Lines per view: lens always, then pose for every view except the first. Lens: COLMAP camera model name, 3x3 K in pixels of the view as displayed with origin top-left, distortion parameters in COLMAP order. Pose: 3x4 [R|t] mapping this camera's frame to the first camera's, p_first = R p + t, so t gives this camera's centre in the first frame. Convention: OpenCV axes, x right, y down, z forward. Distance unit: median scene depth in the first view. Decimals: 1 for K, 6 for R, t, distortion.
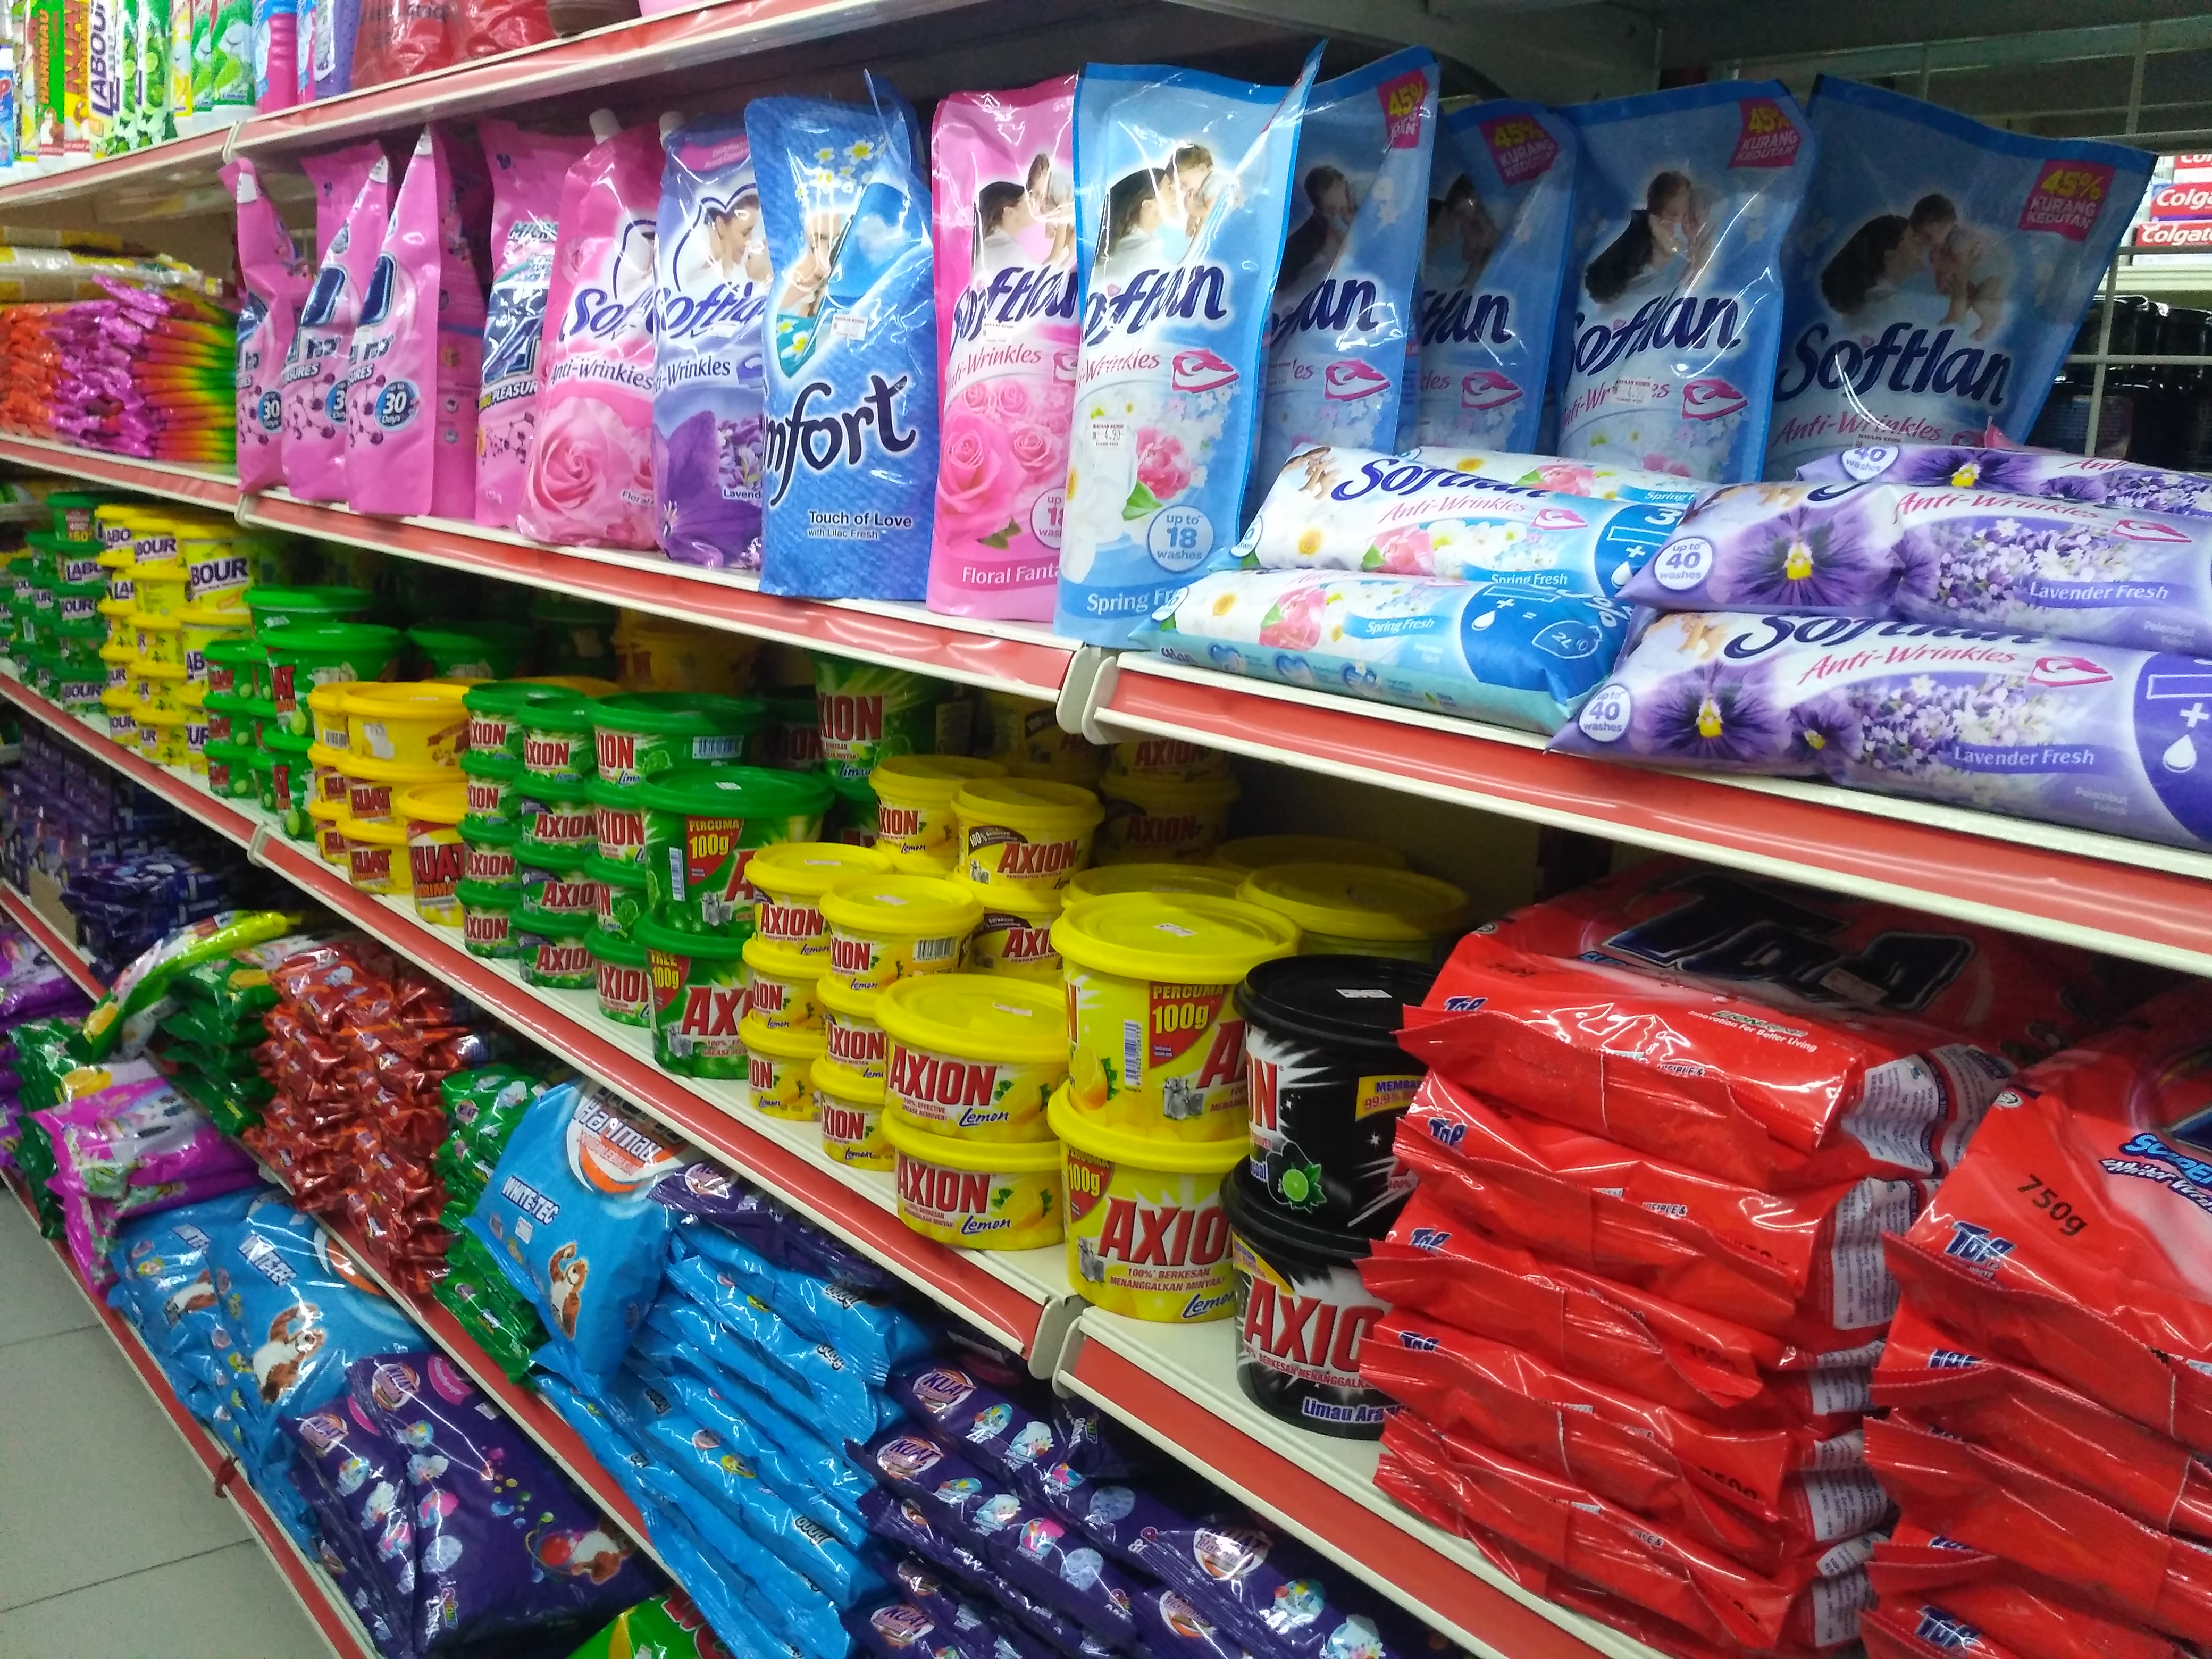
lens RADIAL K [[2004.0, 0, 1106.0], [0, 2004.0, 829.5], [0, 0, 1]] dist [0.127318, -0.301196]
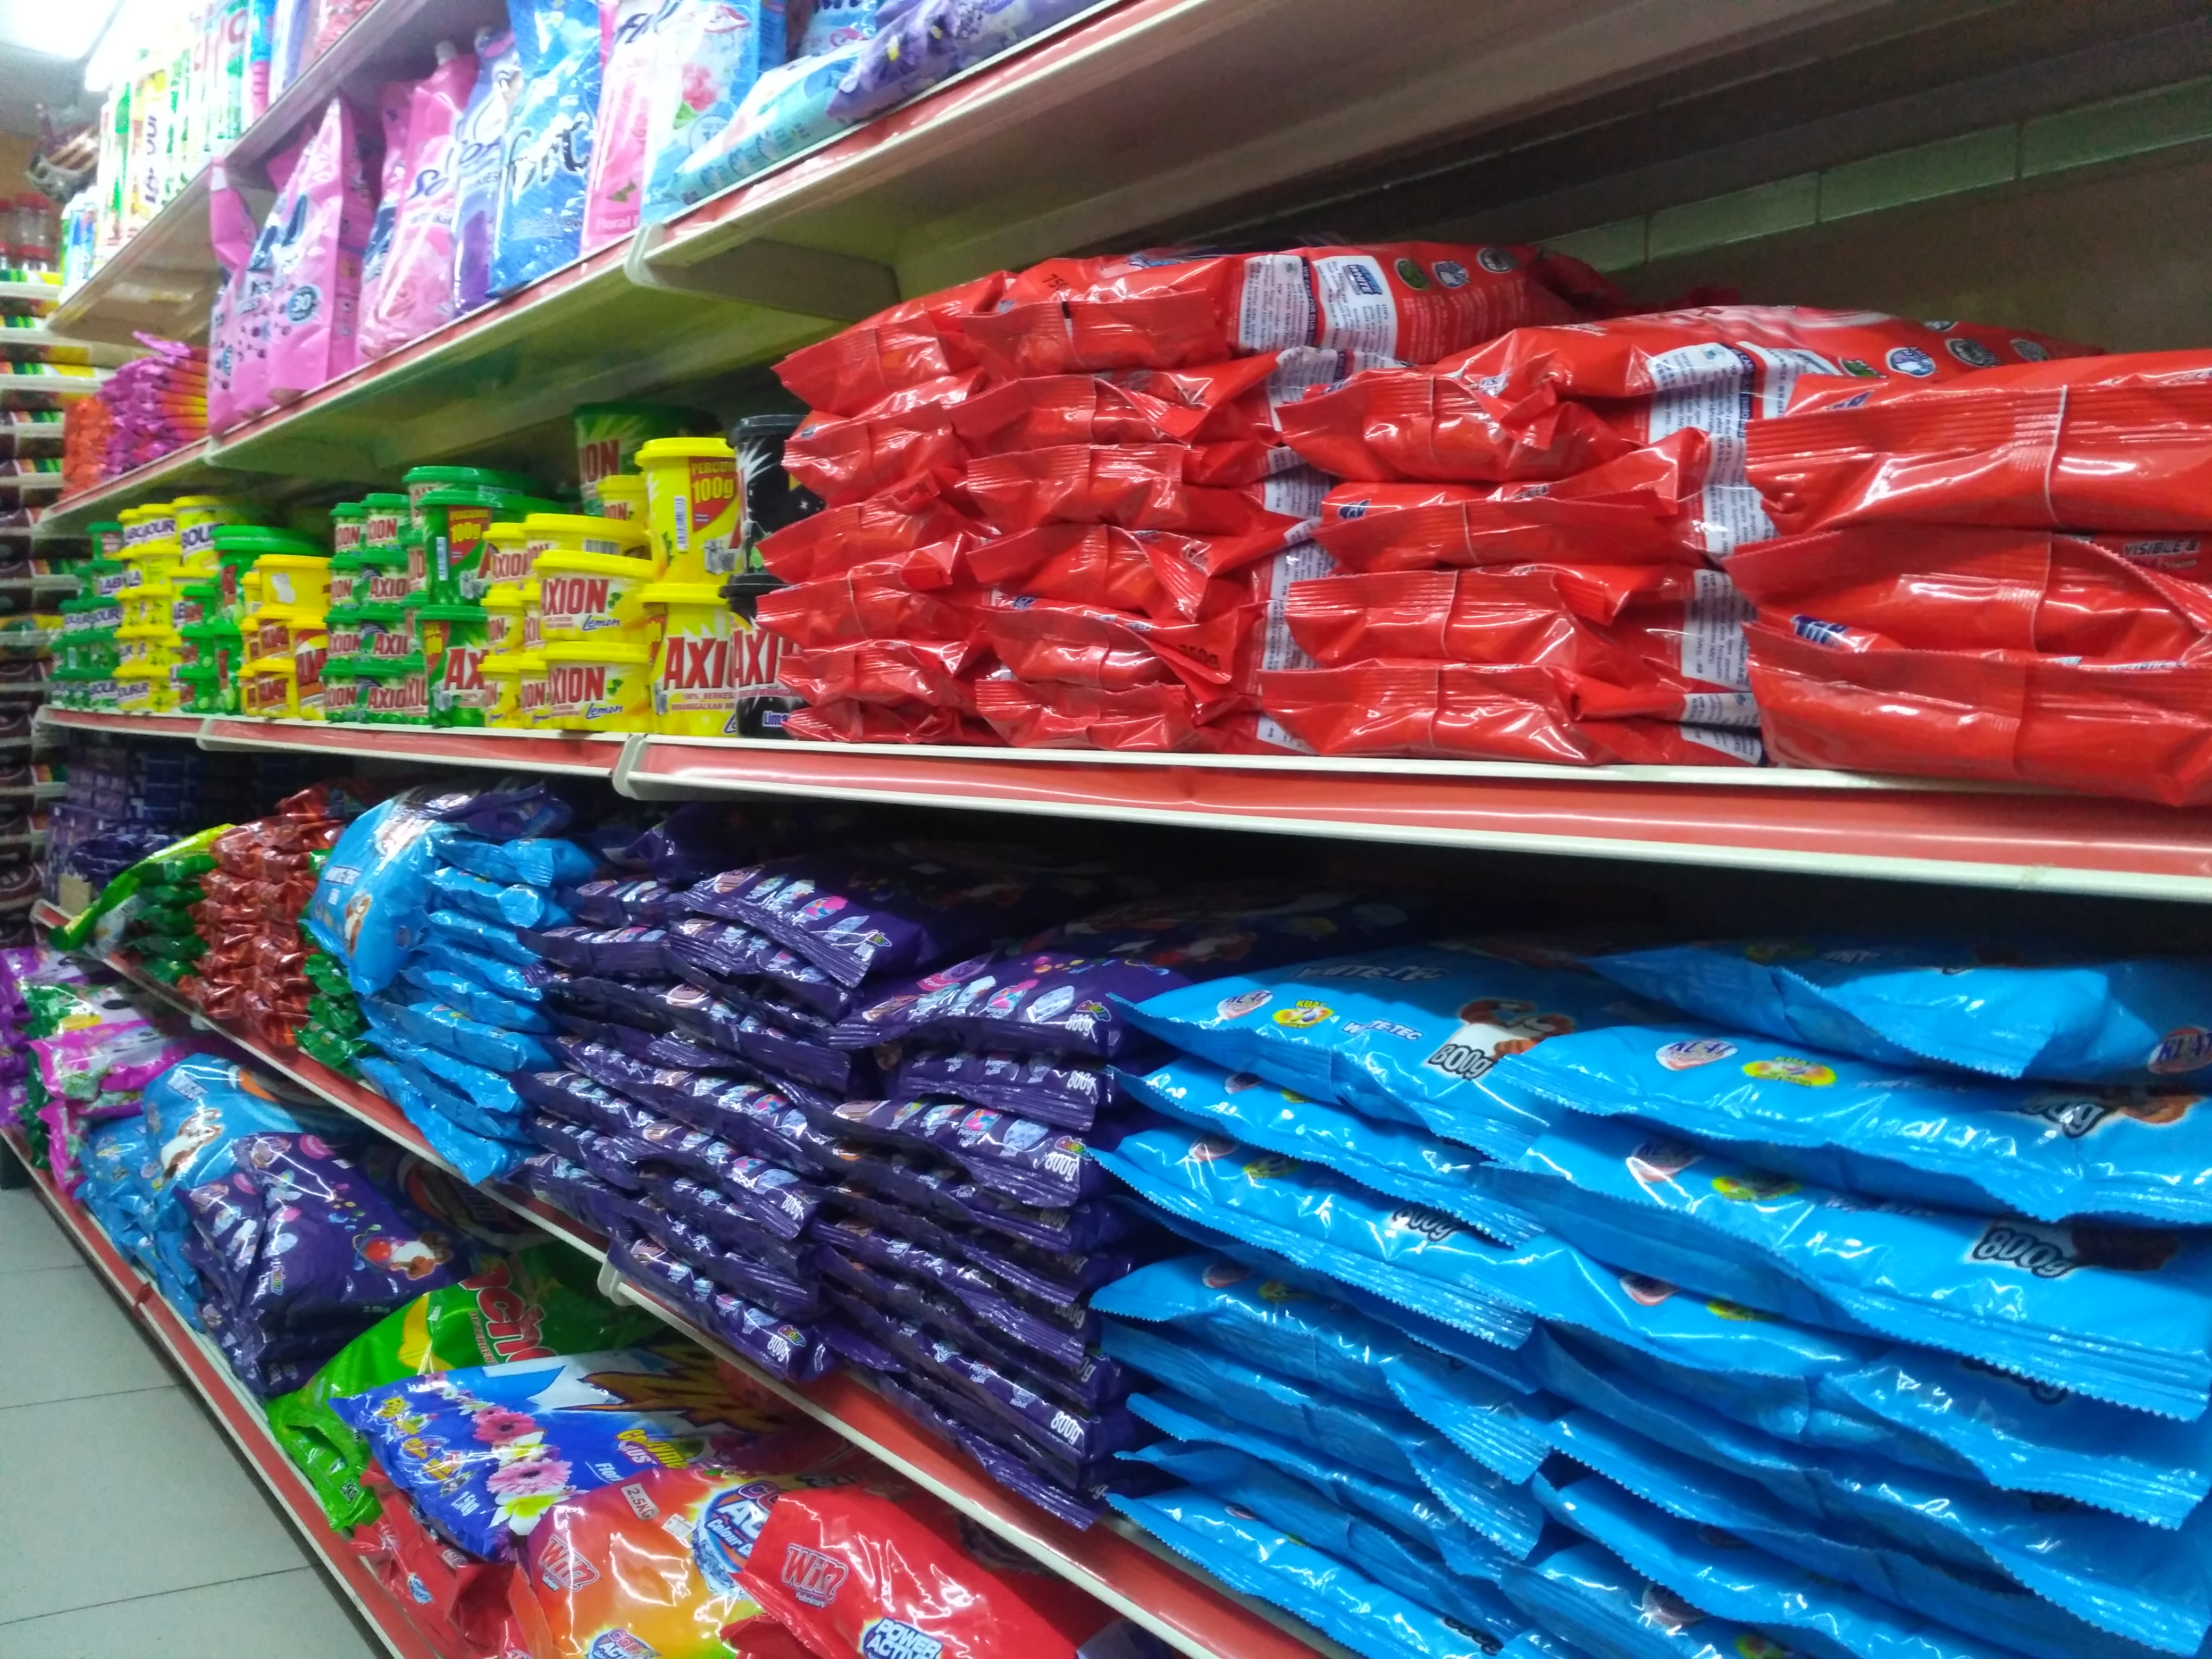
lens RADIAL K [[2004.0, 0, 1106.0], [0, 2004.0, 829.5], [0, 0, 1]] dist [0.127318, -0.301196]
pose [[0.998024, -0.006961, -0.062440, 0.231508], [-0.003509, 0.986115, -0.166025, 0.327888], [0.062729, 0.165916, 0.984143, -0.165131]]
